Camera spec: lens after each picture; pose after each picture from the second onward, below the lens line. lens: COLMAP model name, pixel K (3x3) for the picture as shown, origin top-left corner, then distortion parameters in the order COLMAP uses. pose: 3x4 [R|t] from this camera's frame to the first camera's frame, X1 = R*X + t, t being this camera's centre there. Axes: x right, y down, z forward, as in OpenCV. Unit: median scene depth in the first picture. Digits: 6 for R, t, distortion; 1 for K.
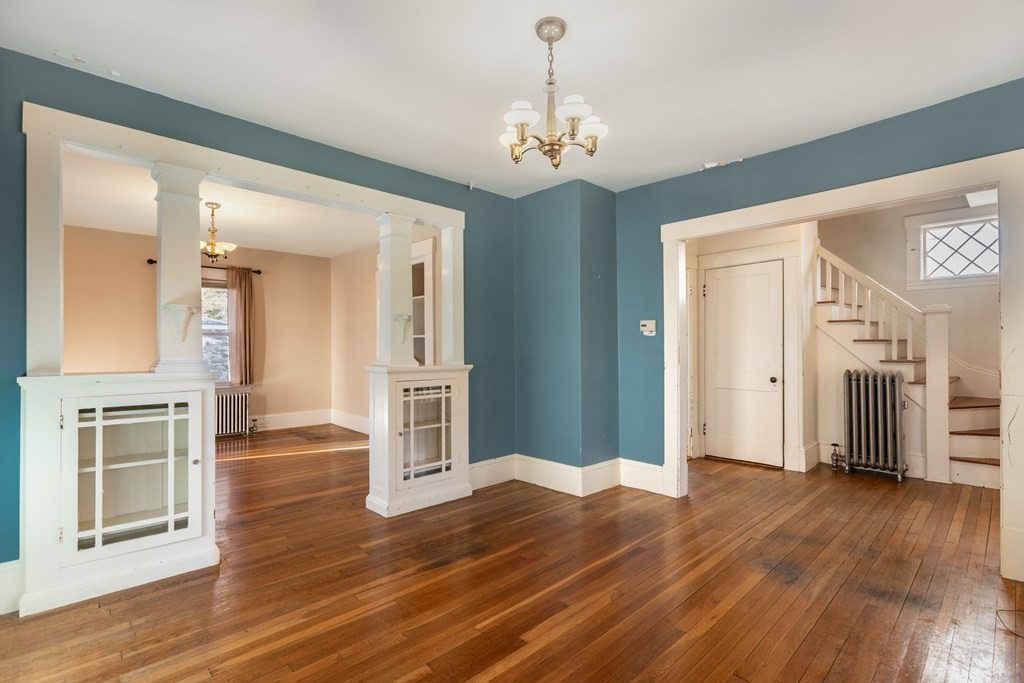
lens RADIAL K [[469.1, 0, 513.8], [0, 469.1, 345.9], [0, 0, 1]] dist [0.002747, 0.000192]
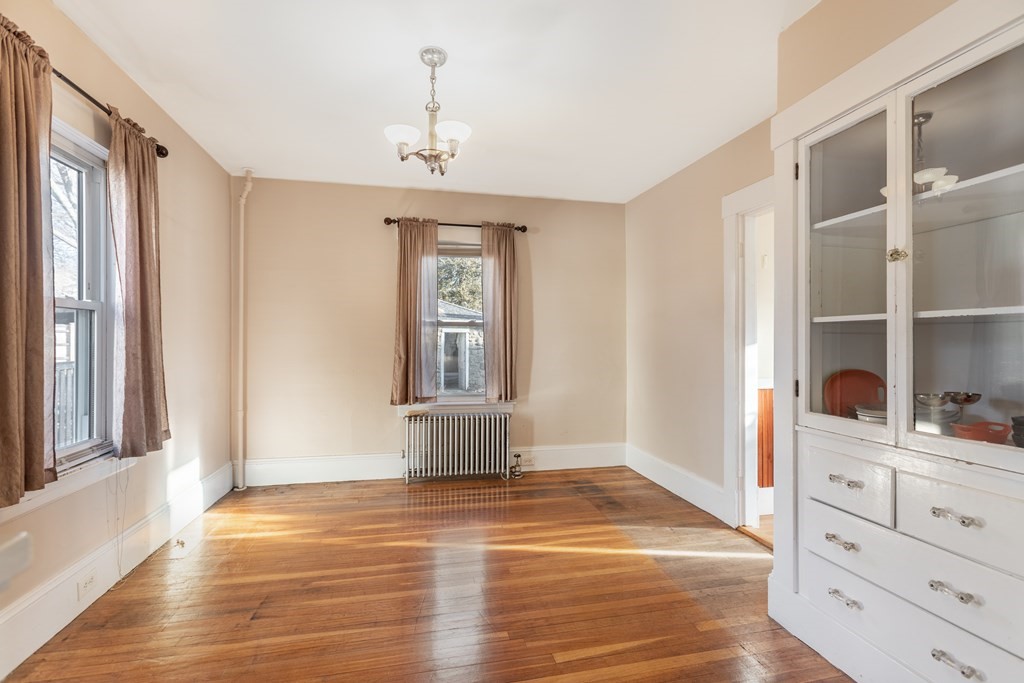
lens RADIAL K [[469.1, 0, 513.4], [0, 469.1, 344.3], [0, 0, 1]] dist [0.002747, 0.000192]
pose [[0.857102, 0.002775, -0.515140, -0.222947], [-0.000819, 0.999992, 0.004024, 0.001020], [0.515146, -0.003027, 0.857097, 0.441868]]
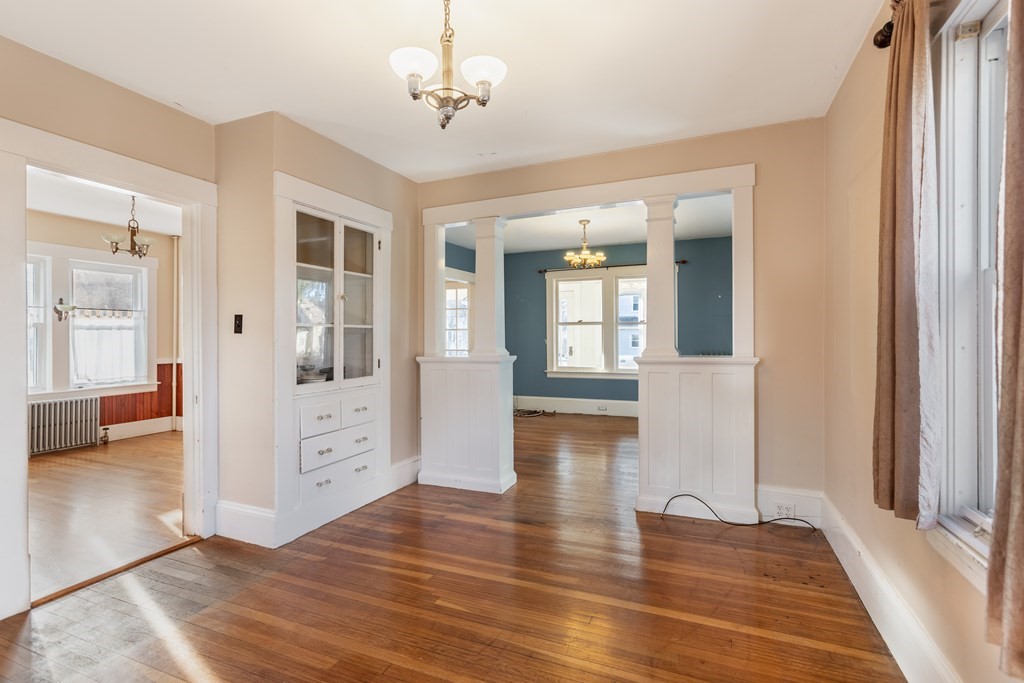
lens RADIAL K [[469.1, 0, 513.5], [0, 469.1, 340.7], [0, 0, 1]] dist [0.002747, 0.000192]
pose [[-0.405703, 0.001110, 0.914004, -0.865671], [-0.000695, 0.999999, -0.001522, 0.002212], [-0.914005, -0.001252, -0.405701, 0.891951]]
